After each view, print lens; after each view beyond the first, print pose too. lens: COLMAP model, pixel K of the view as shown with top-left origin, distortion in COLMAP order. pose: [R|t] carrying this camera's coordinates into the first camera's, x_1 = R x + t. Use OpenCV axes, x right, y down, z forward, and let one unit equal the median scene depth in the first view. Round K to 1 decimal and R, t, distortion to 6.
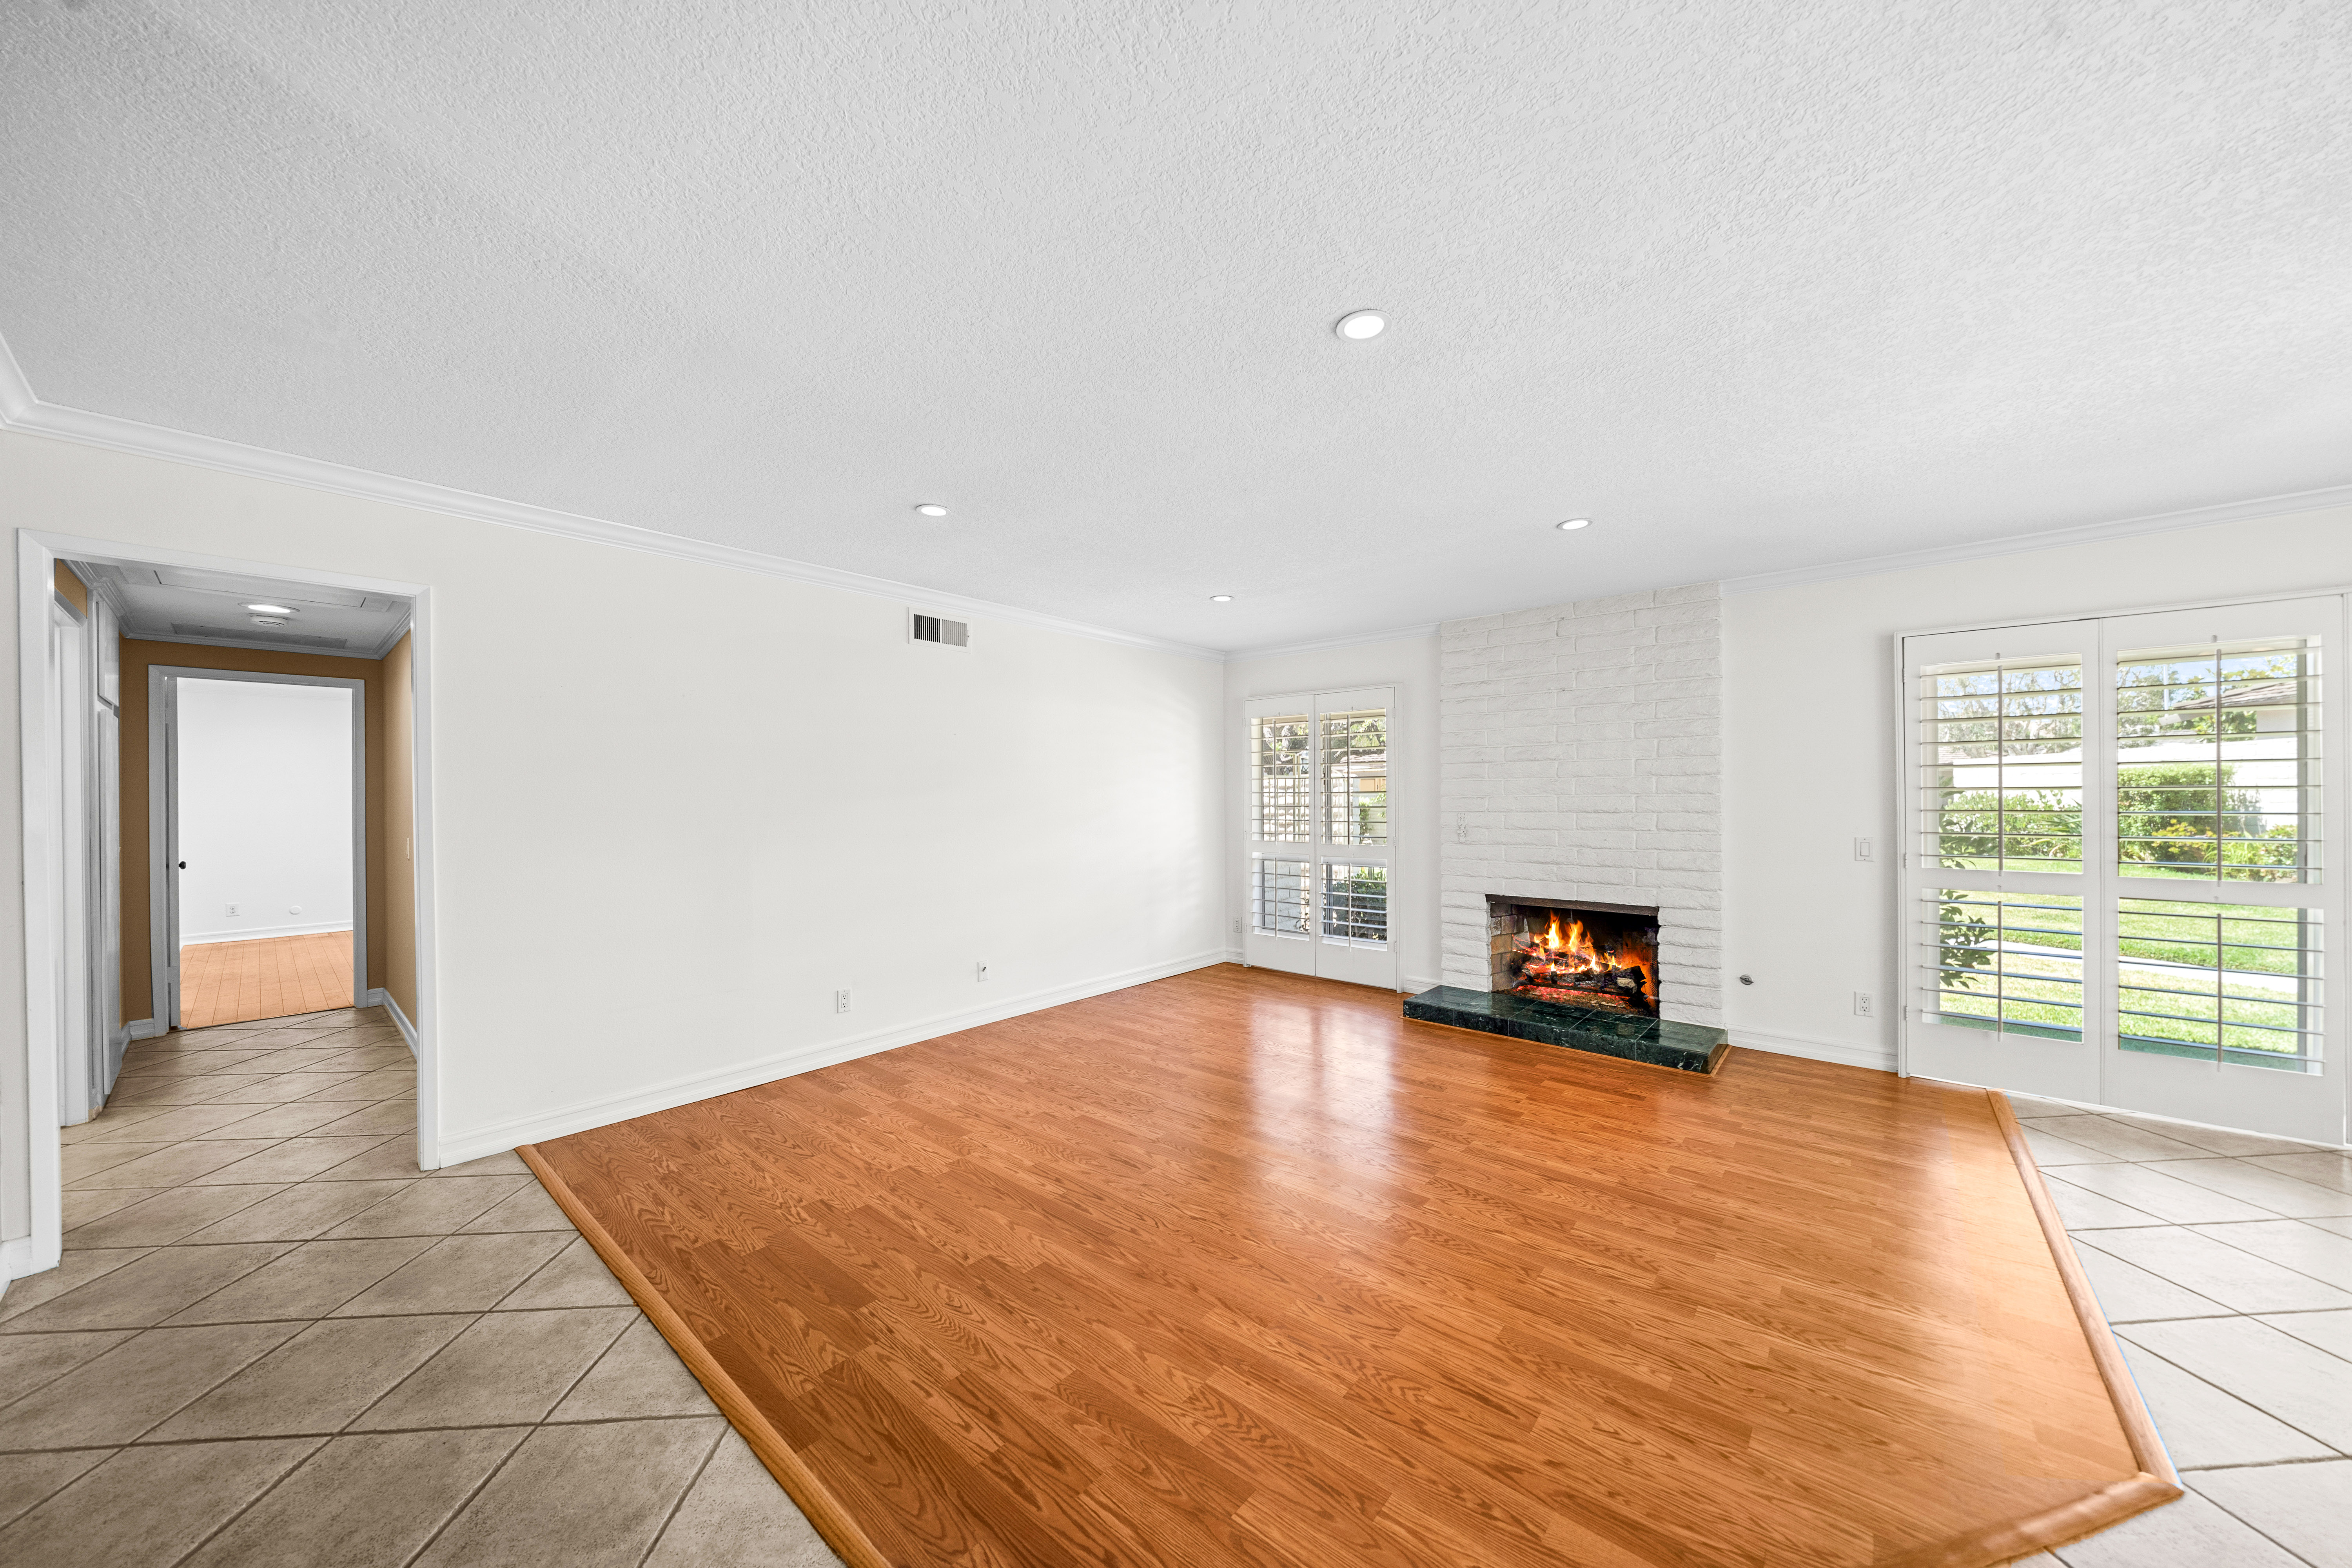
lens RADIAL K [[813.0, 0, 1173.6], [0, 813.0, 786.4], [0, 0, 1]] dist [-0.001429, 0.000176]
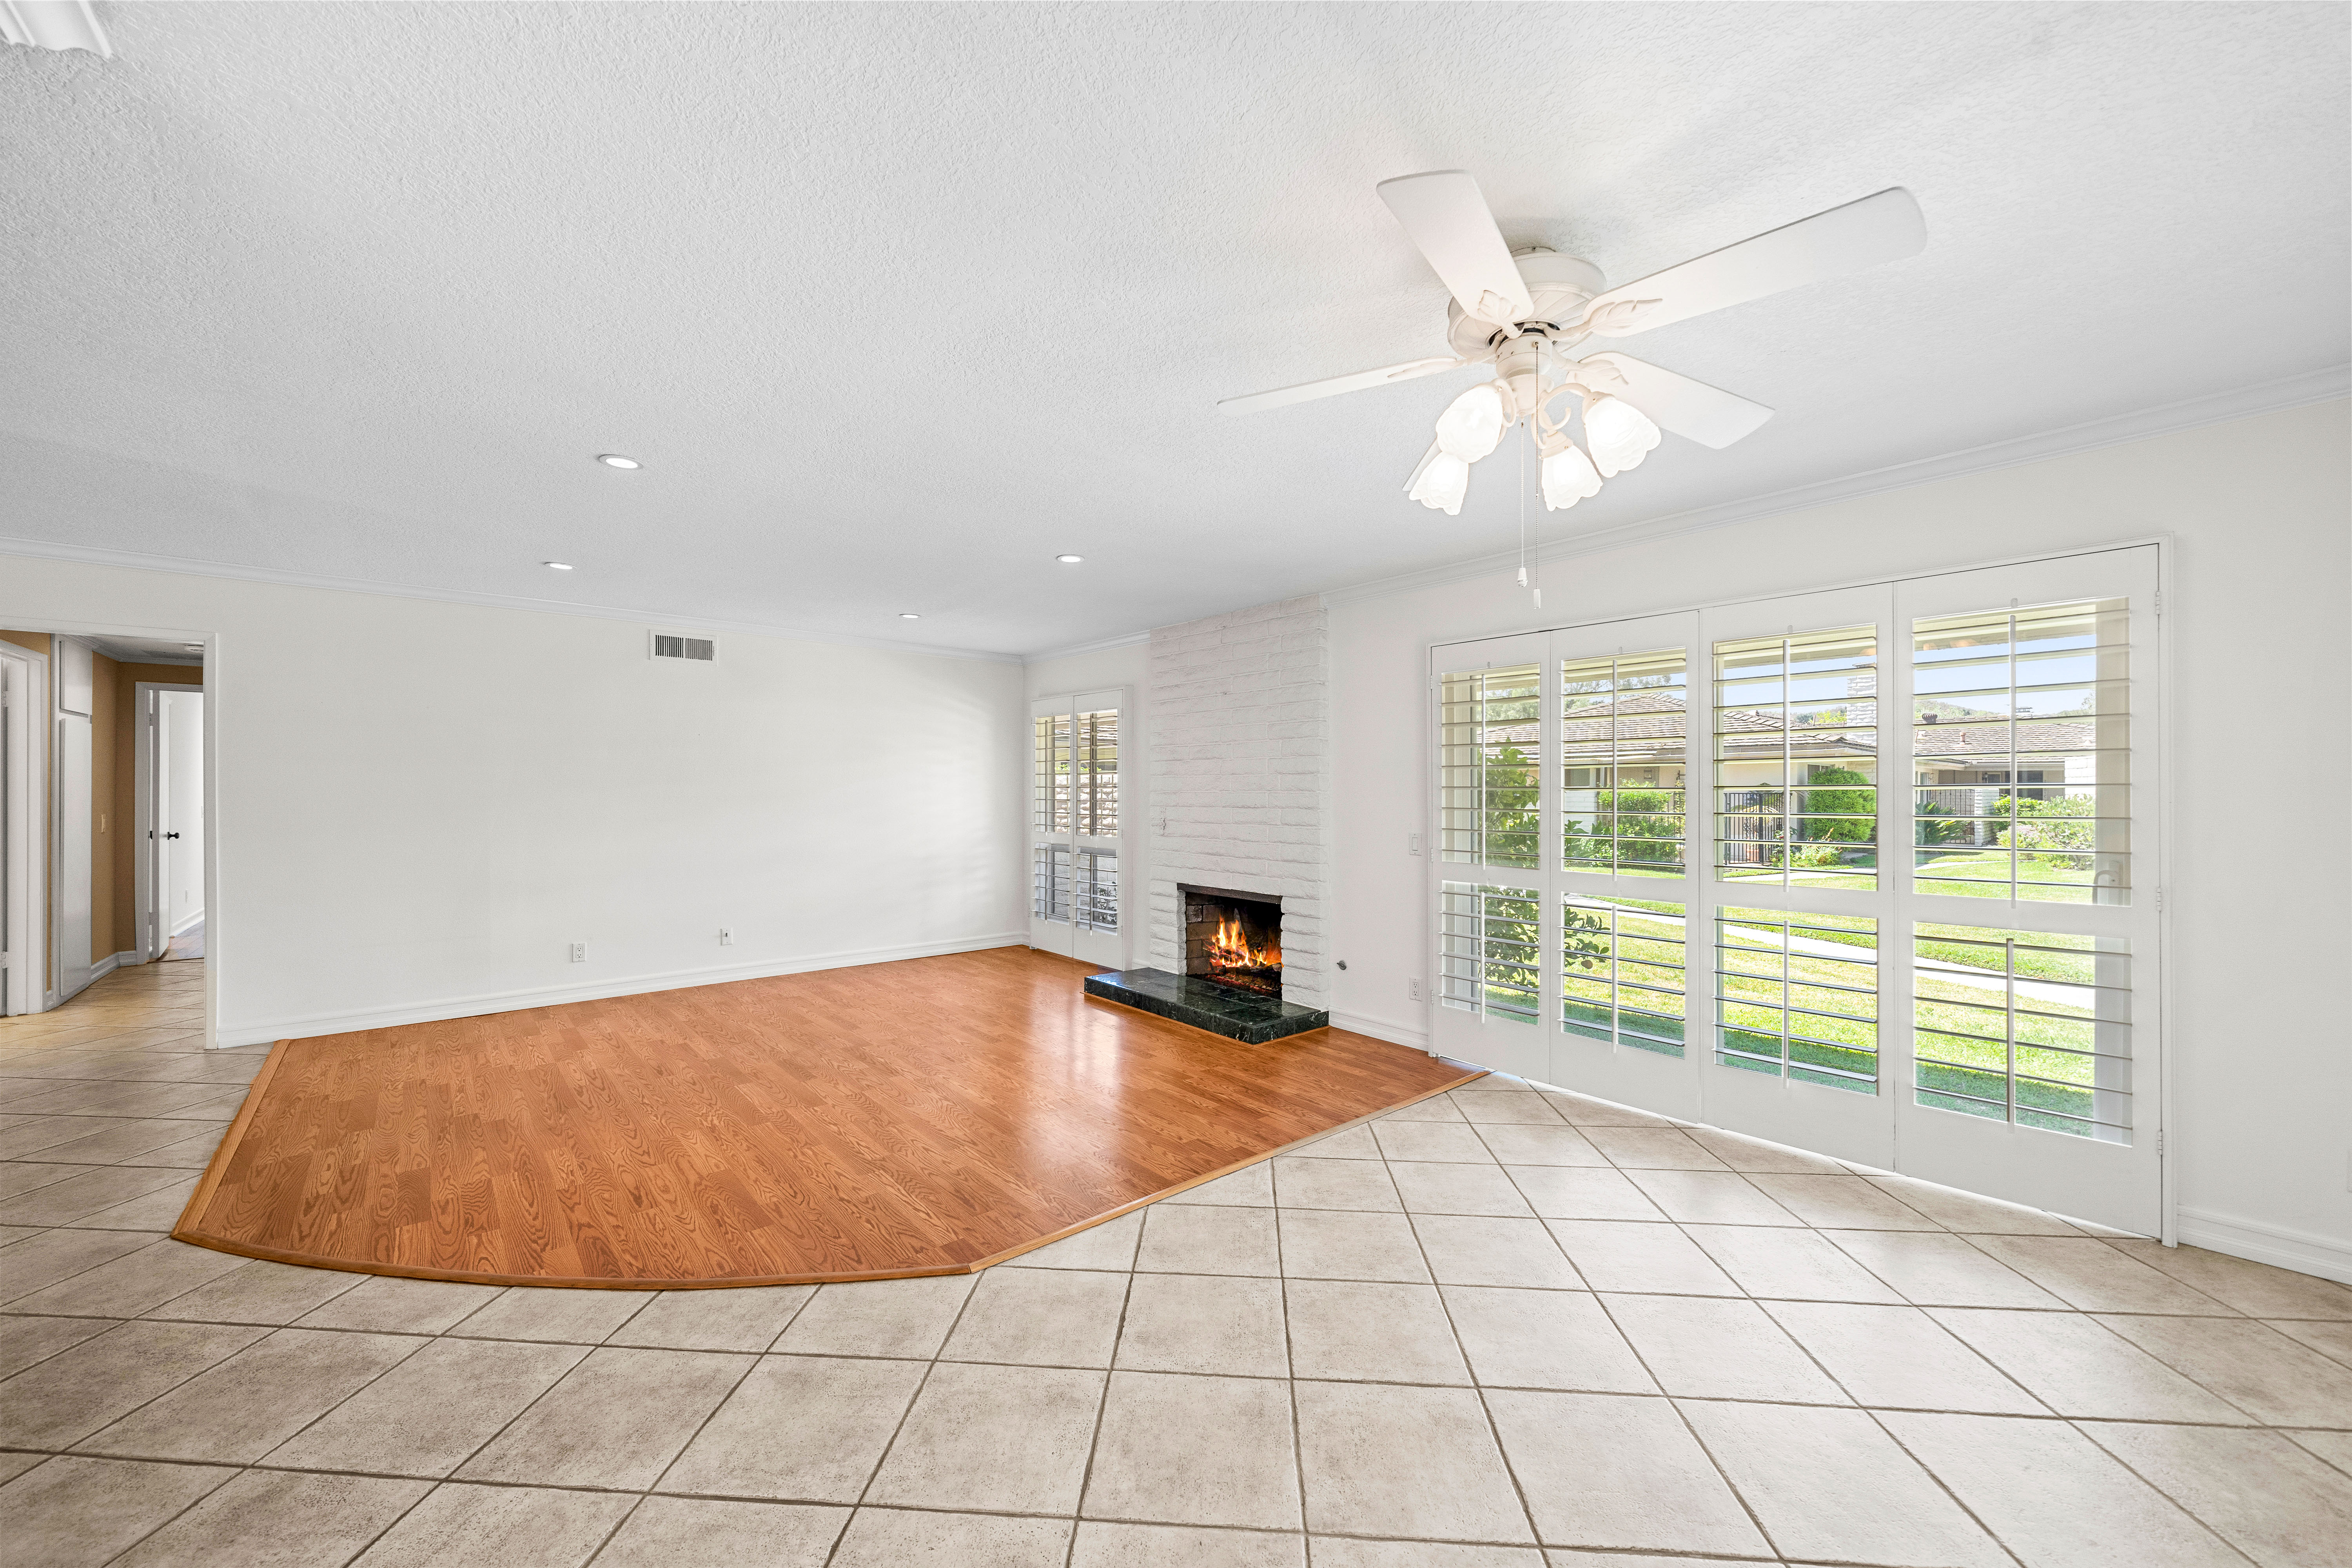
lens RADIAL K [[884.7, 0, 1188.0], [0, 884.7, 786.3], [0, 0, 1]] dist [-0.007964, 0.001627]
pose [[0.990081, 0.008554, -0.140237, 0.637240], [-0.007651, 0.999946, 0.006981, -0.004177], [0.140289, -0.005839, 0.990093, -0.175552]]
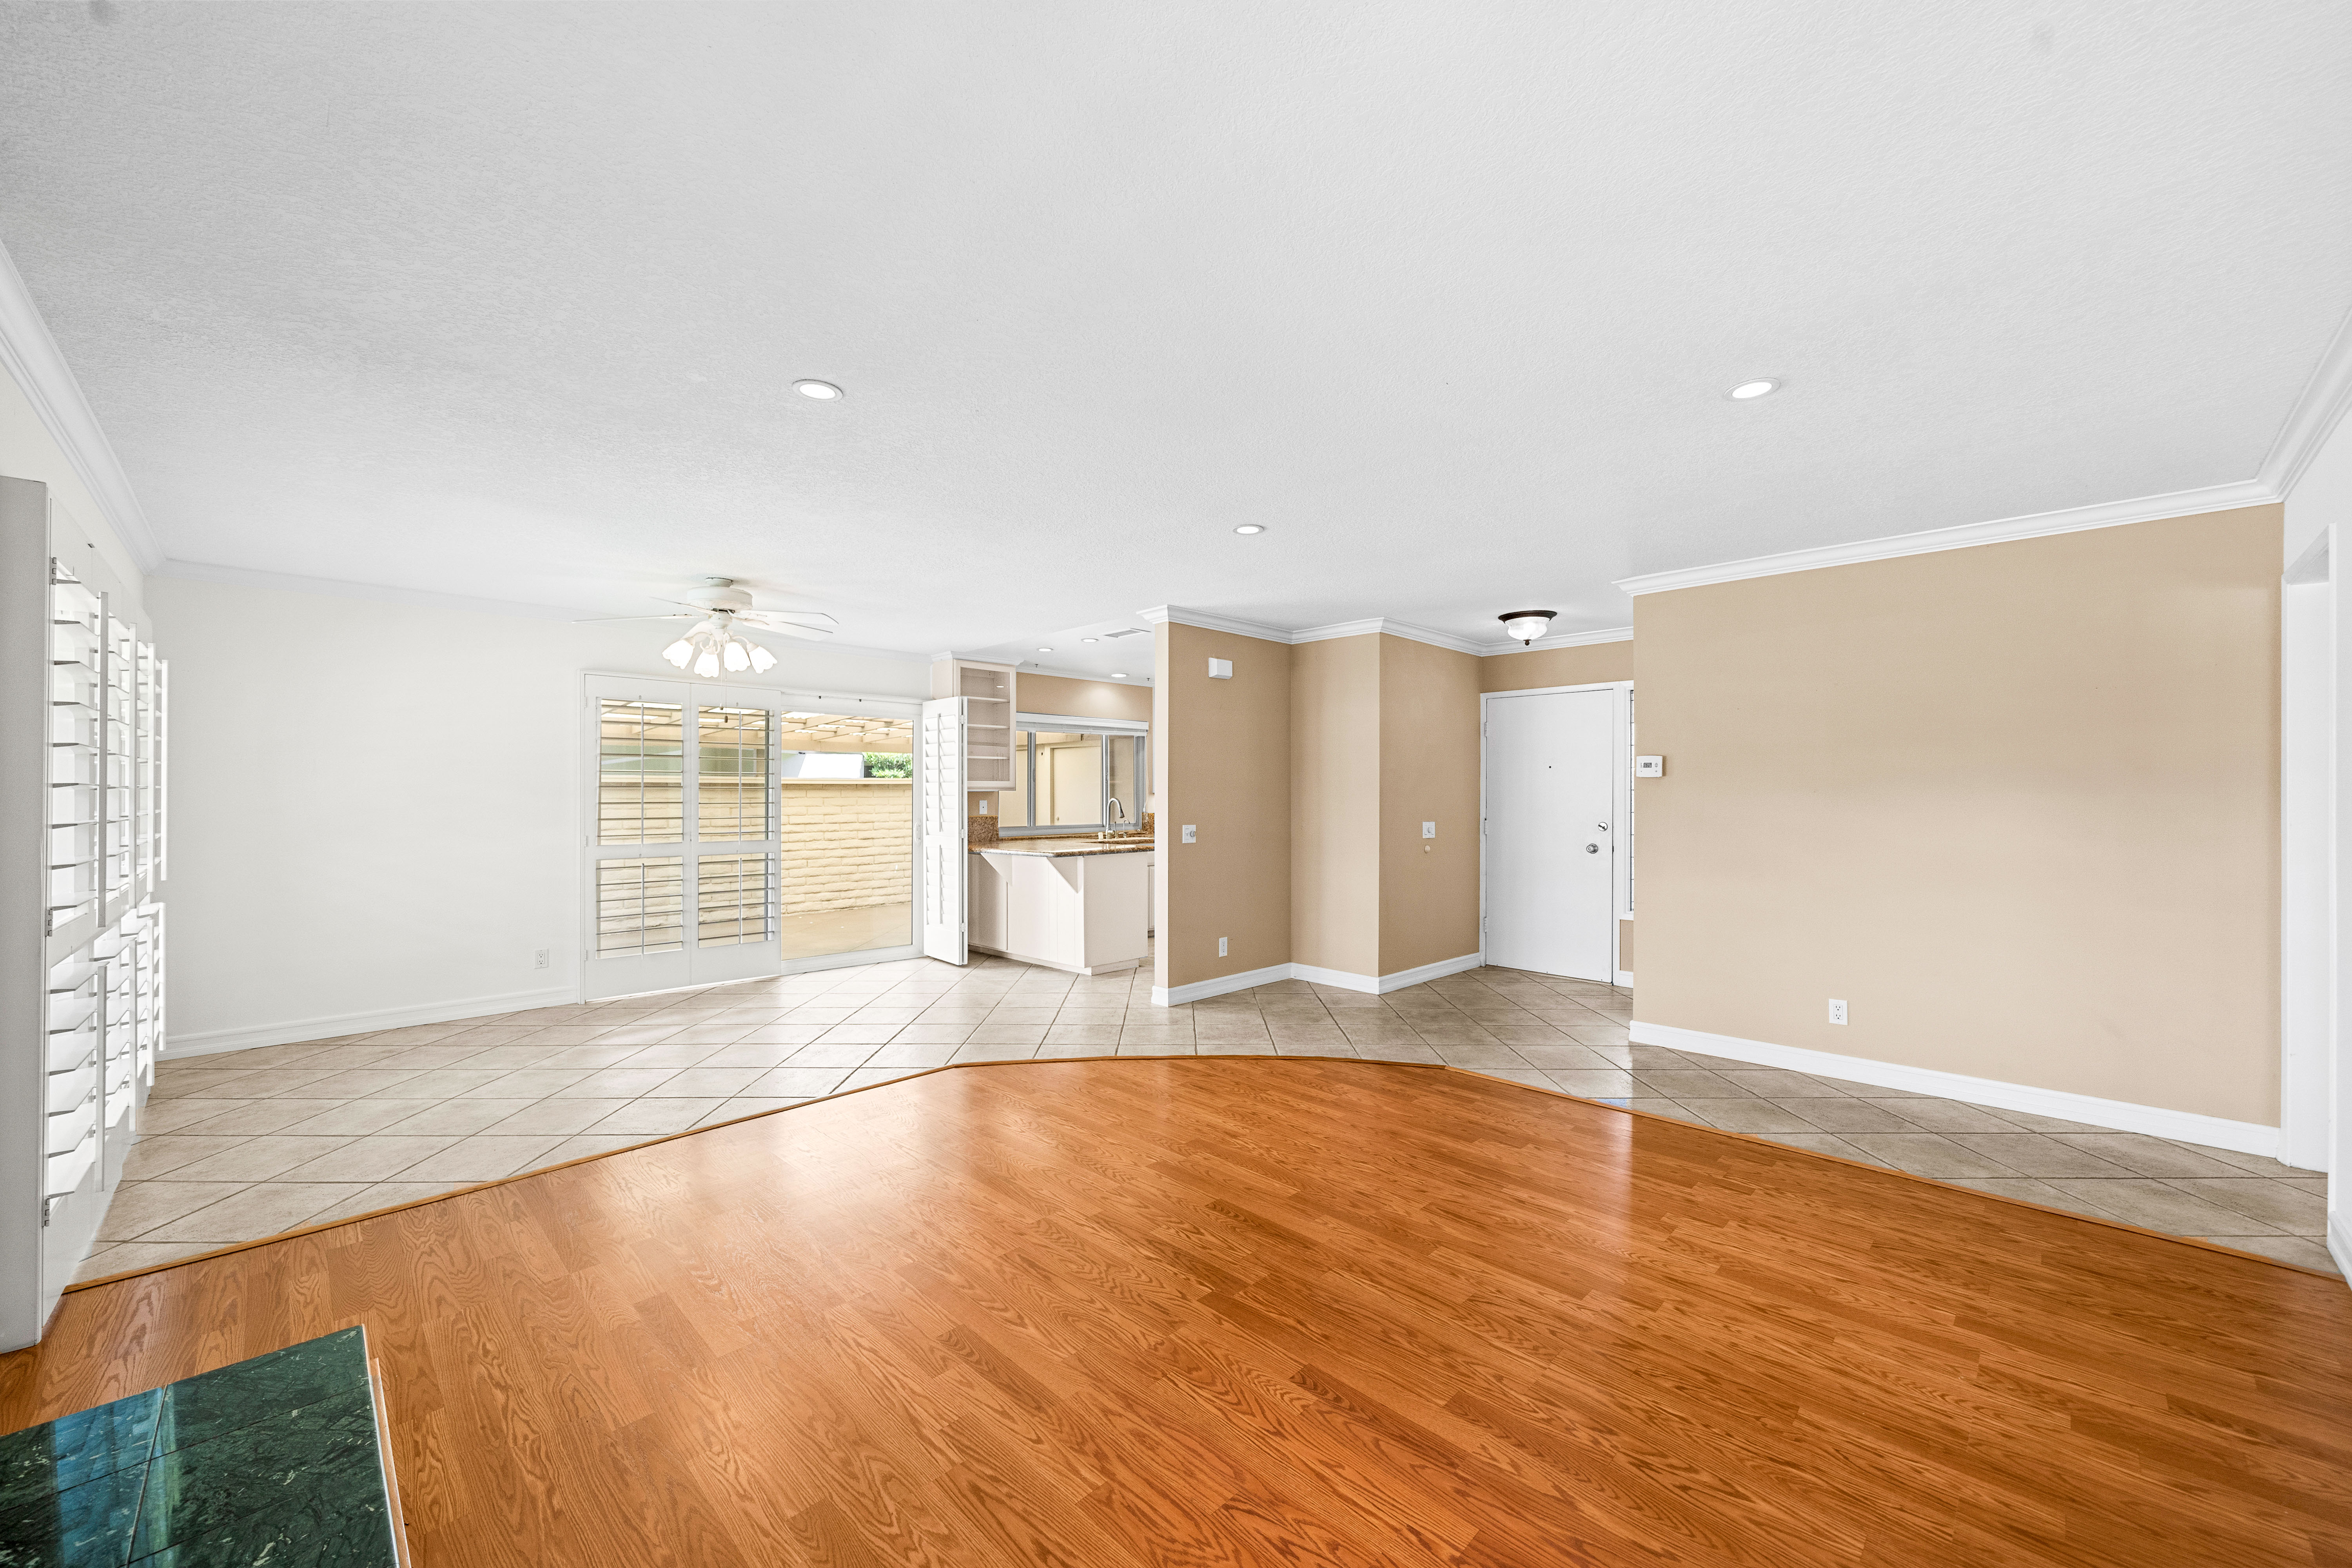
lens RADIAL K [[884.7, 0, 1167.8], [0, 884.7, 791.9], [0, 0, 1]] dist [-0.007964, 0.001627]
pose [[-0.996763, 0.006012, 0.080172, 0.113057], [0.005234, 0.999937, -0.009916, 0.013184], [-0.080227, -0.009465, -0.996732, 1.294989]]
